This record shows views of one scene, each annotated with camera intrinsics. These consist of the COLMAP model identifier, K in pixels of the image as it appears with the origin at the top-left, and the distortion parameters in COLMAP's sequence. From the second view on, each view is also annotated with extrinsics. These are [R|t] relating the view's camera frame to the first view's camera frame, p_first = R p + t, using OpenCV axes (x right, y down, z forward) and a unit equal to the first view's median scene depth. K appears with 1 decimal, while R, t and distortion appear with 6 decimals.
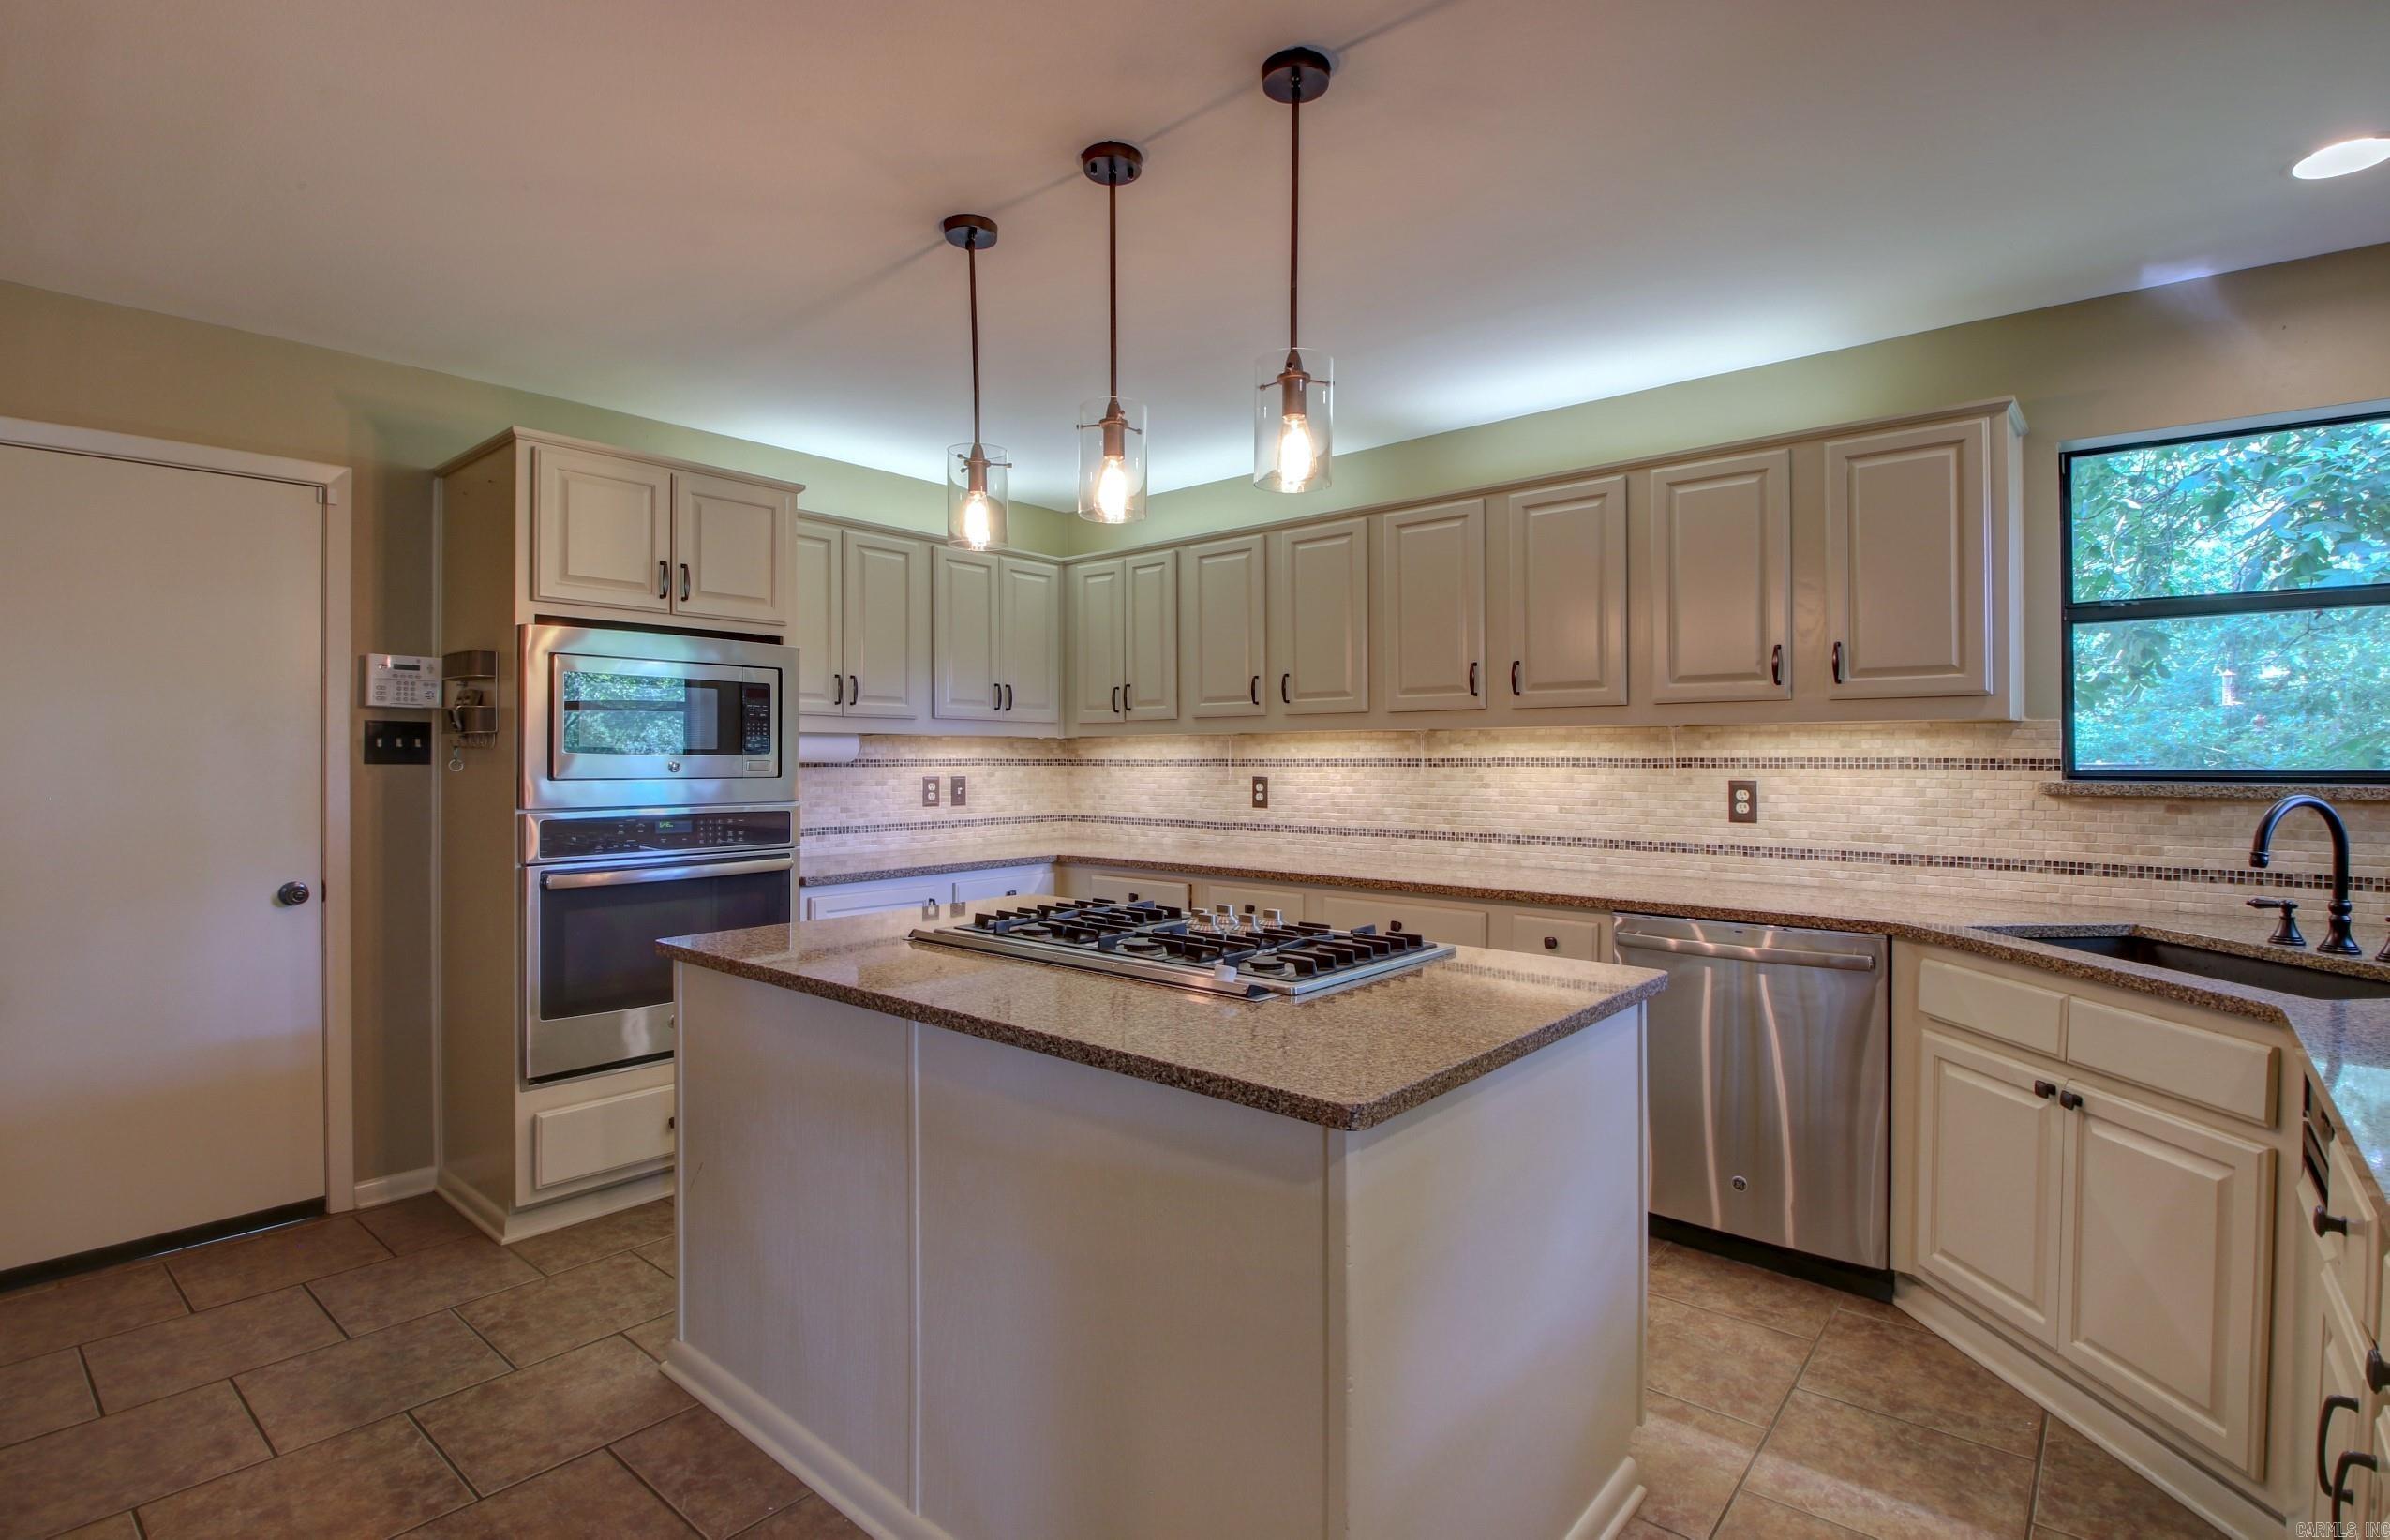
lens RADIAL K [[1116.8, 0, 1191.1], [0, 1116.8, 755.6], [0, 0, 1]] dist [0.002255, -0.019748]
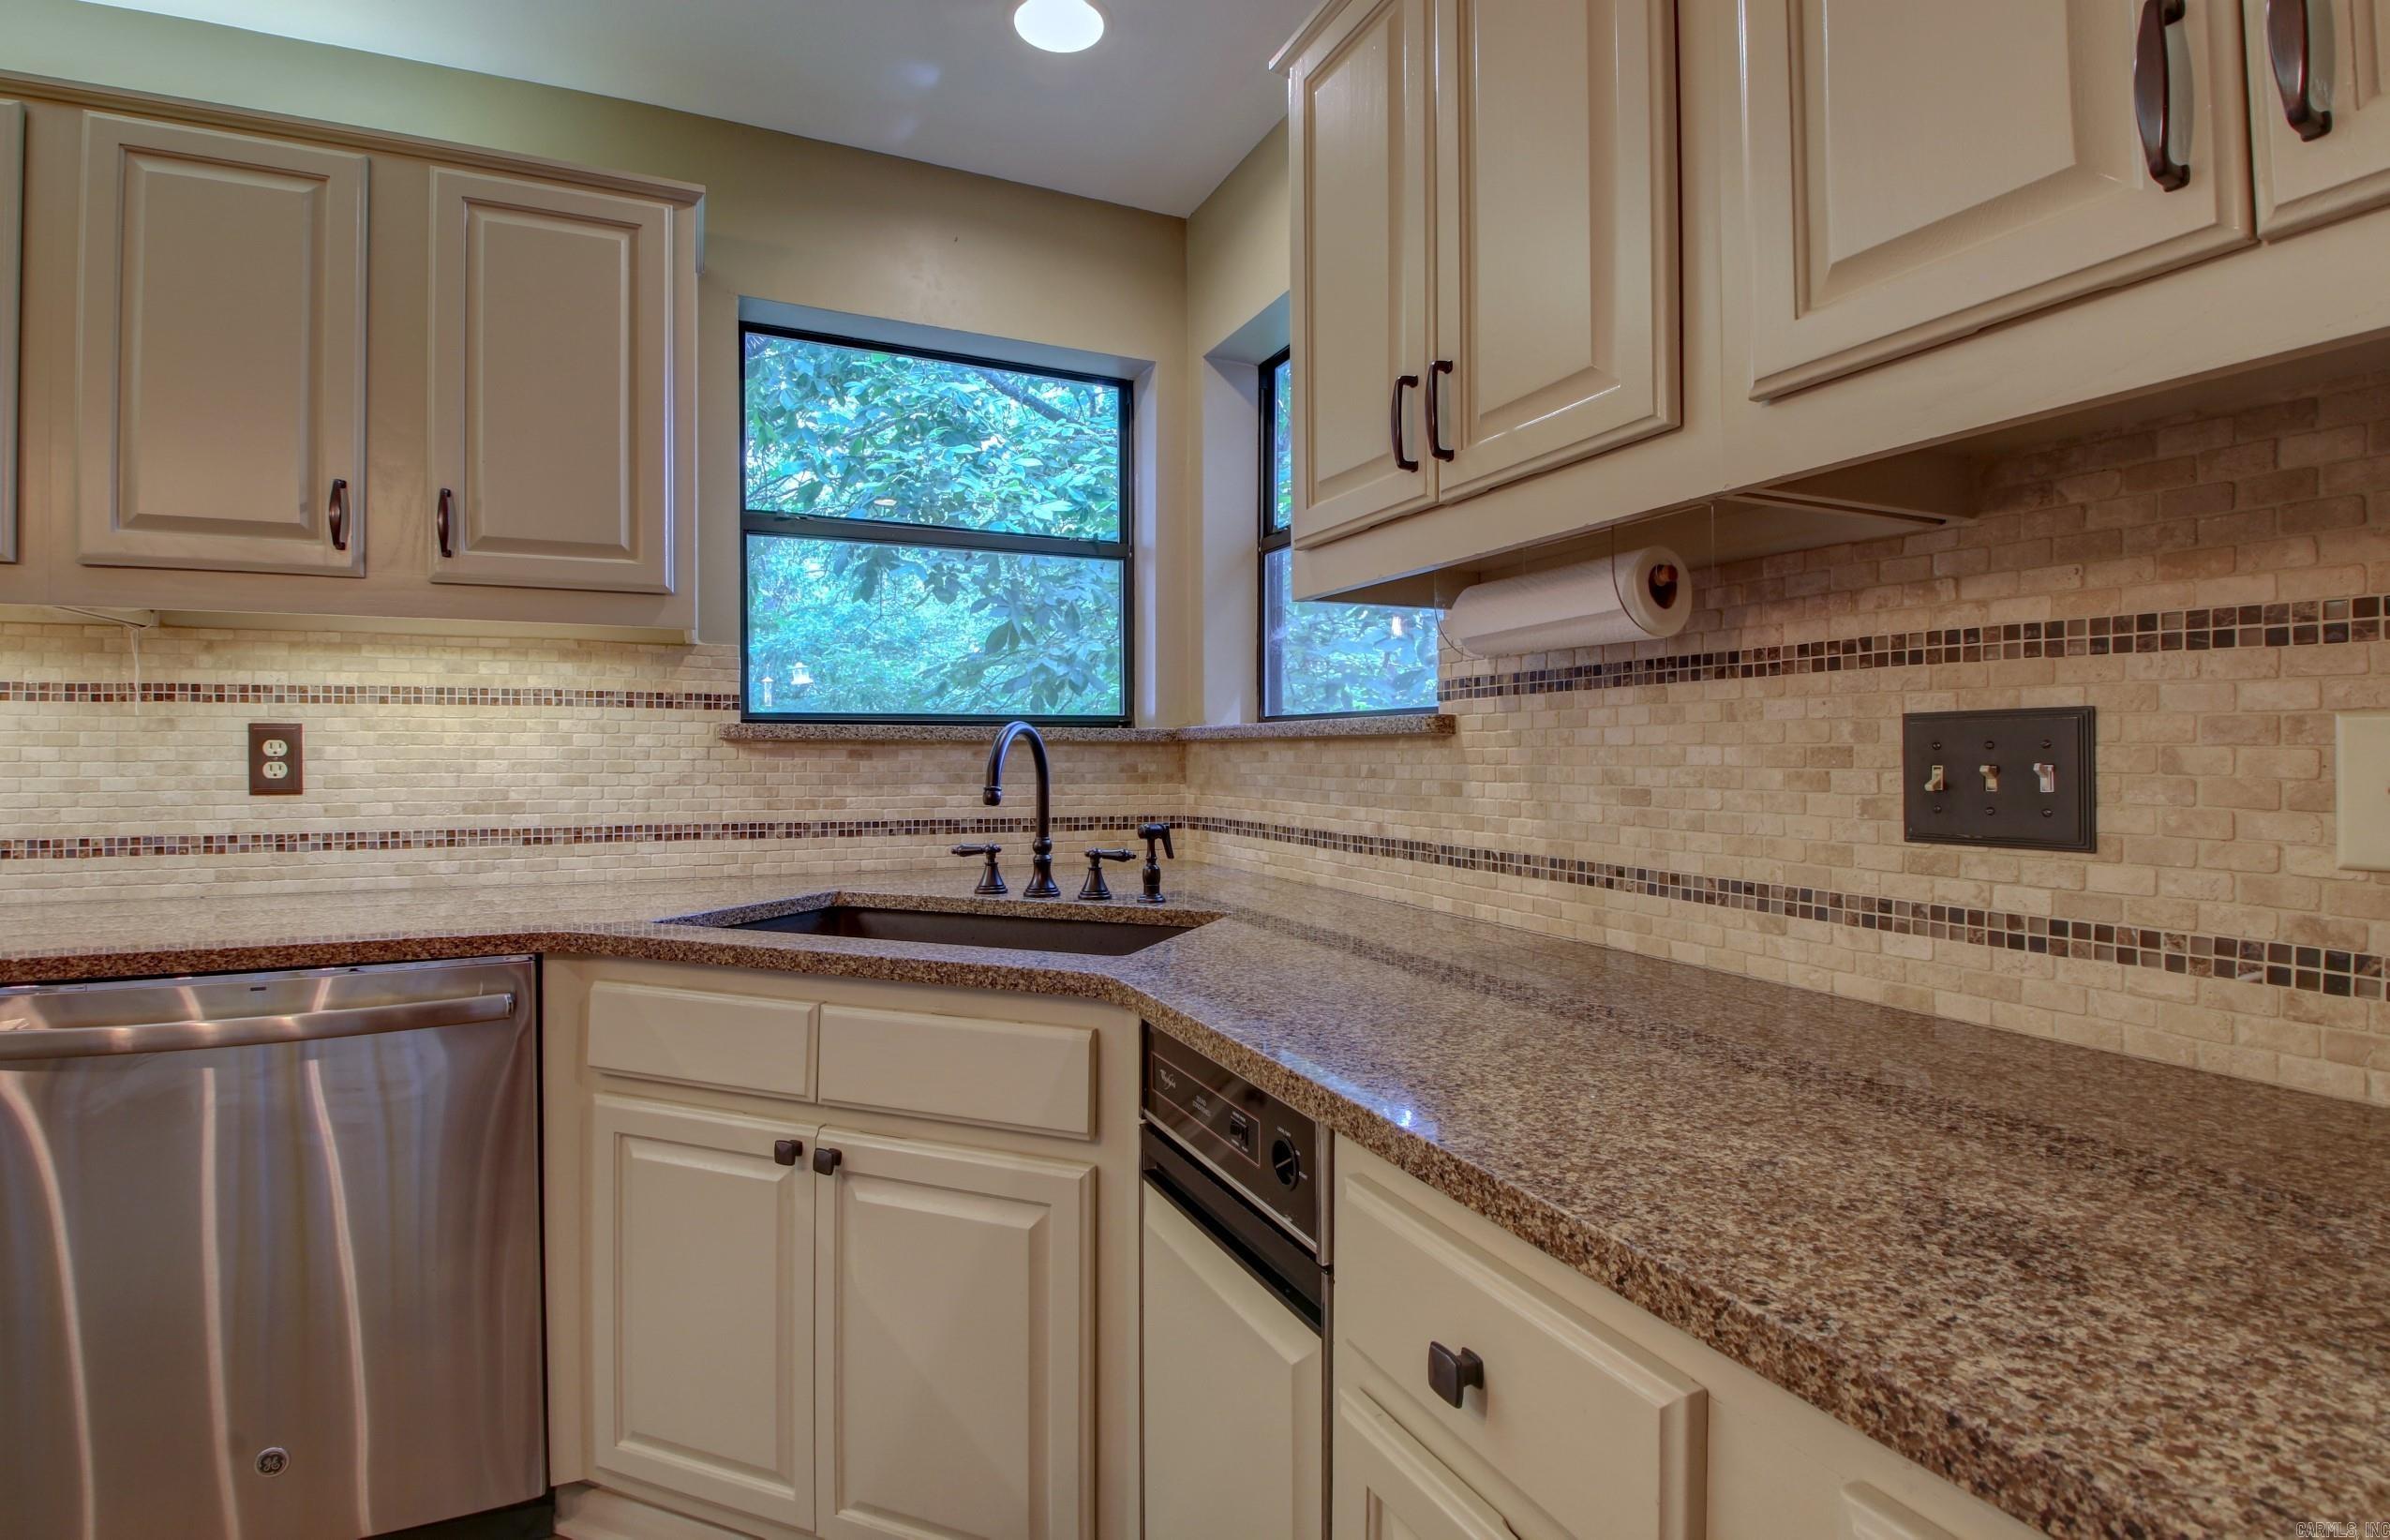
lens RADIAL K [[1104.3, 0, 1208.5], [0, 1104.3, 753.7], [0, 0, 1]] dist [0.004013, -0.025449]
pose [[0.408301, 0.001553, 0.912846, 0.190226], [0.001154, 0.999997, -0.002218, 0.045367], [-0.912846, 0.001959, 0.408298, 0.354037]]
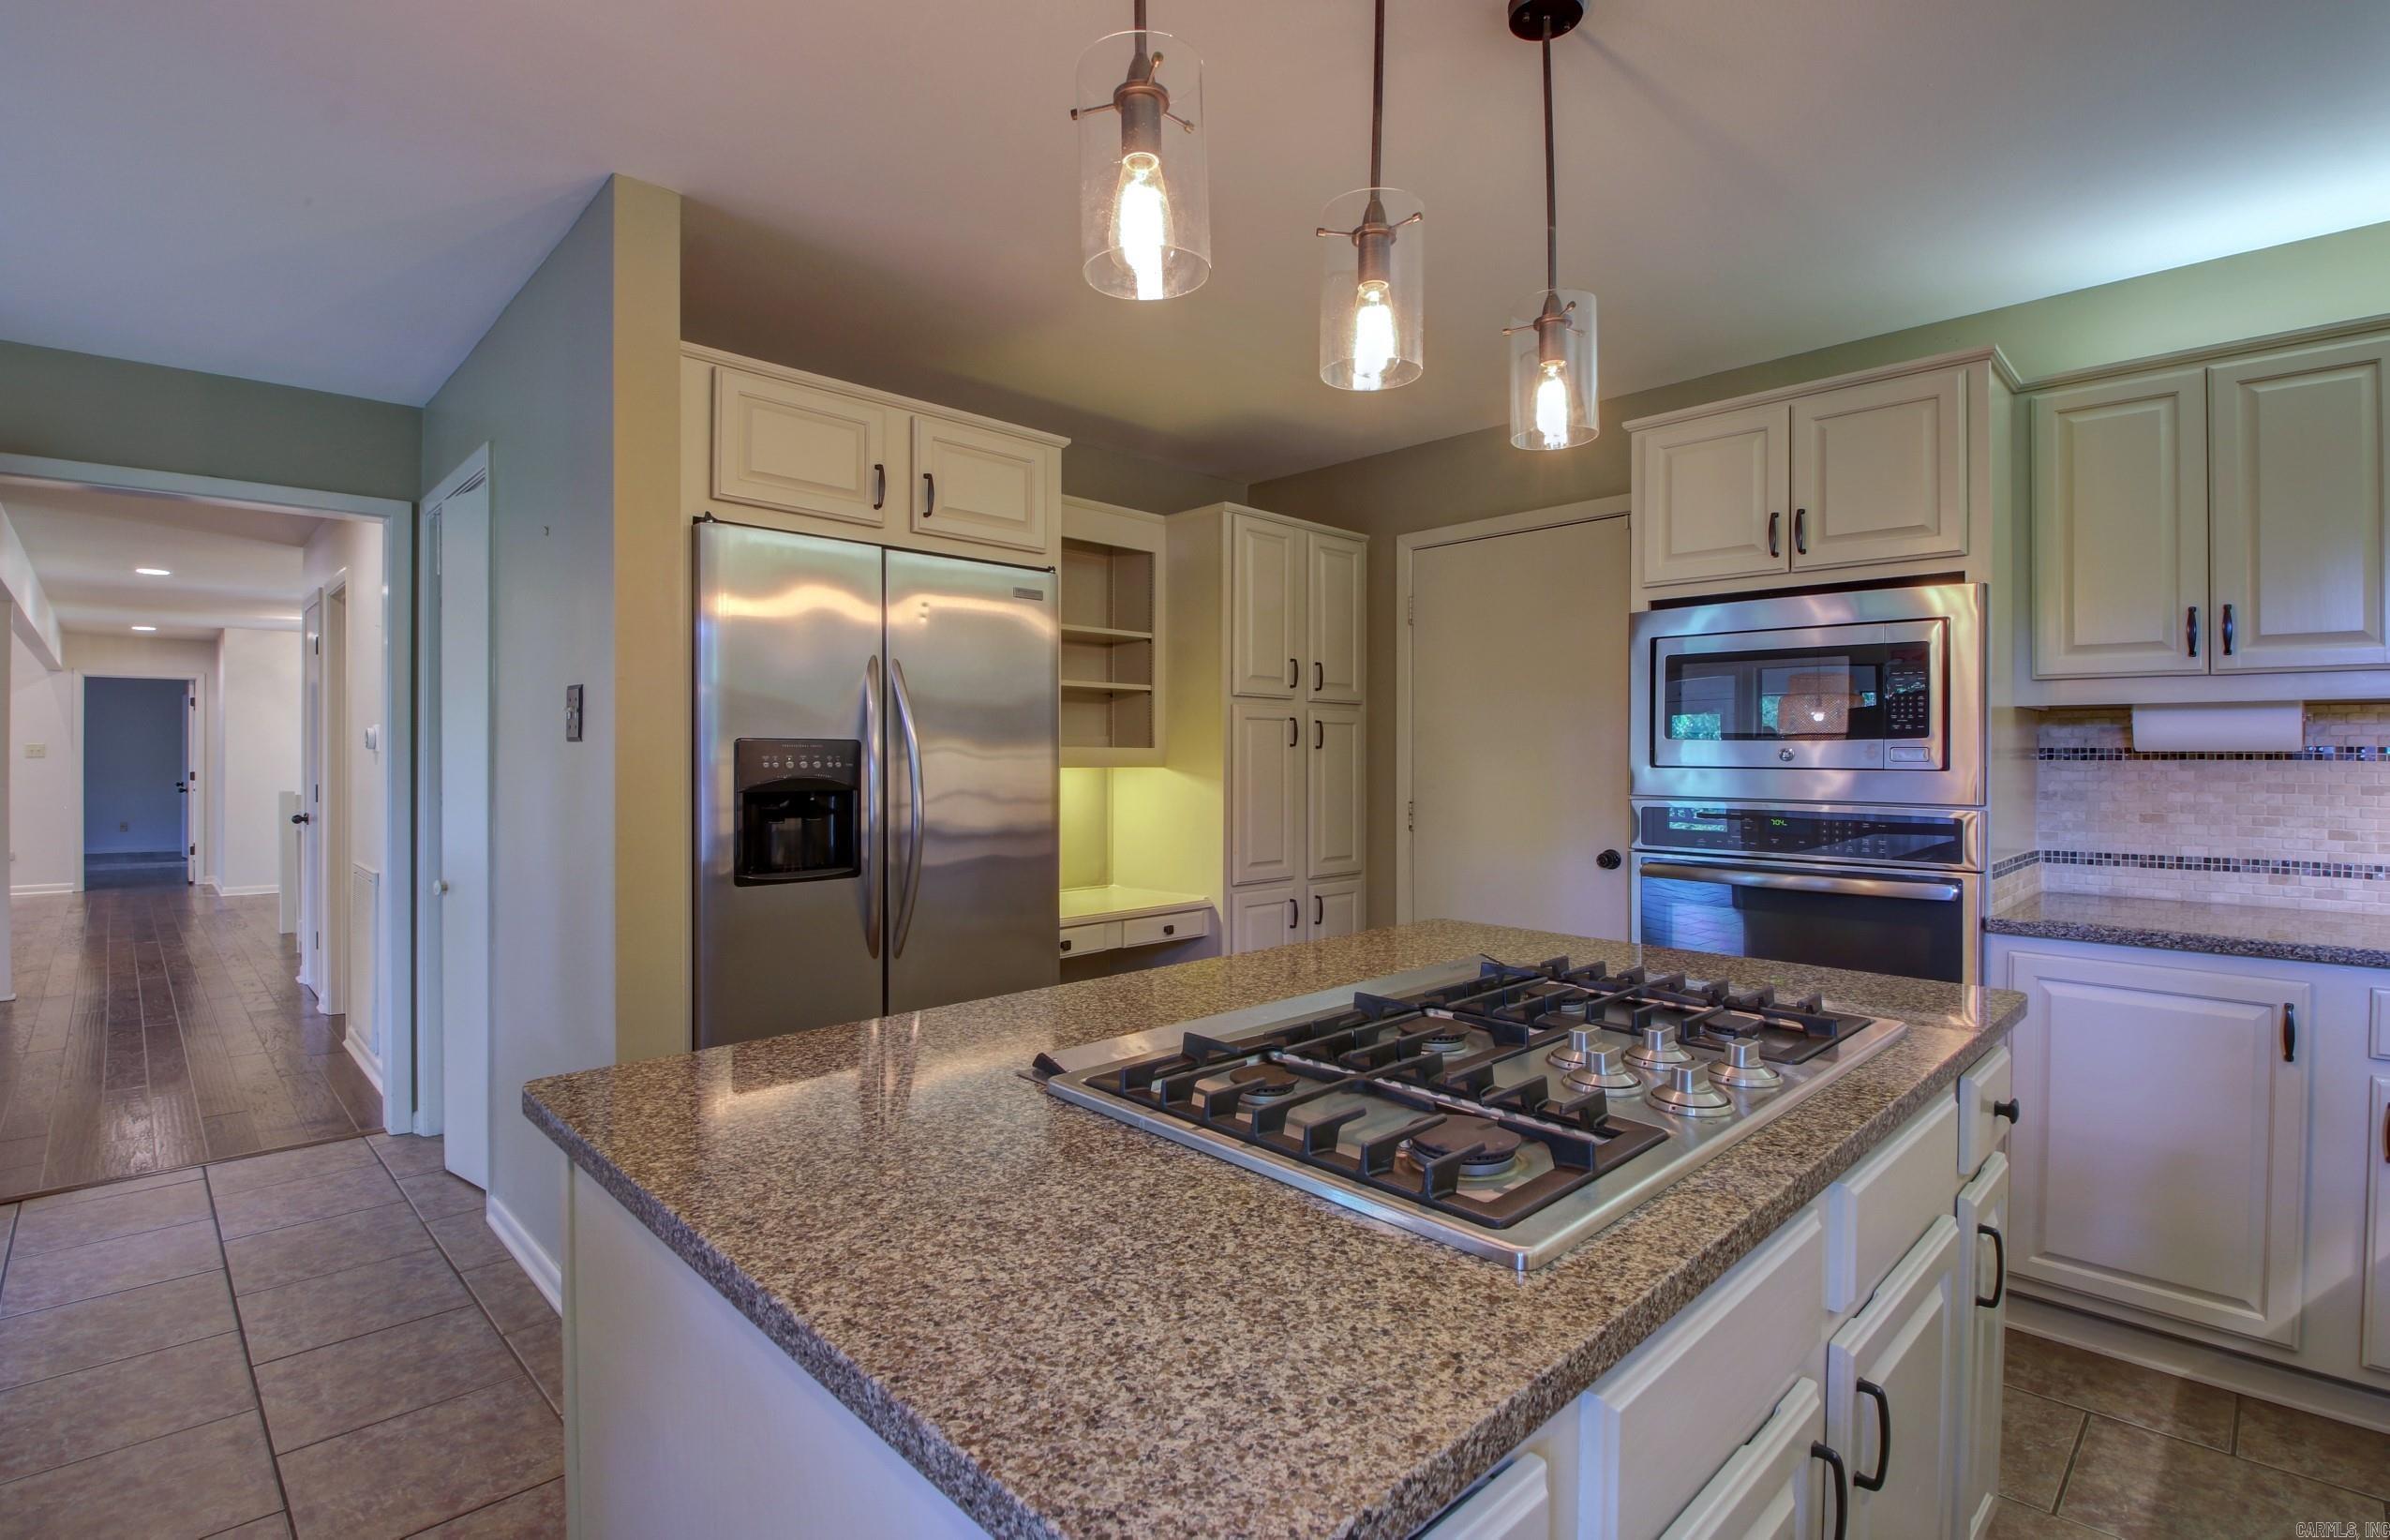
lens RADIAL K [[1128.5, 0, 1188.2], [0, 1128.5, 756.9], [0, 0, 1]] dist [-0.033221, 0.000257]
pose [[-0.096588, 0.002137, -0.995322, 0.437298], [-0.000616, 0.999997, 0.002207, 0.010787], [0.995324, 0.000826, -0.096586, 0.672018]]
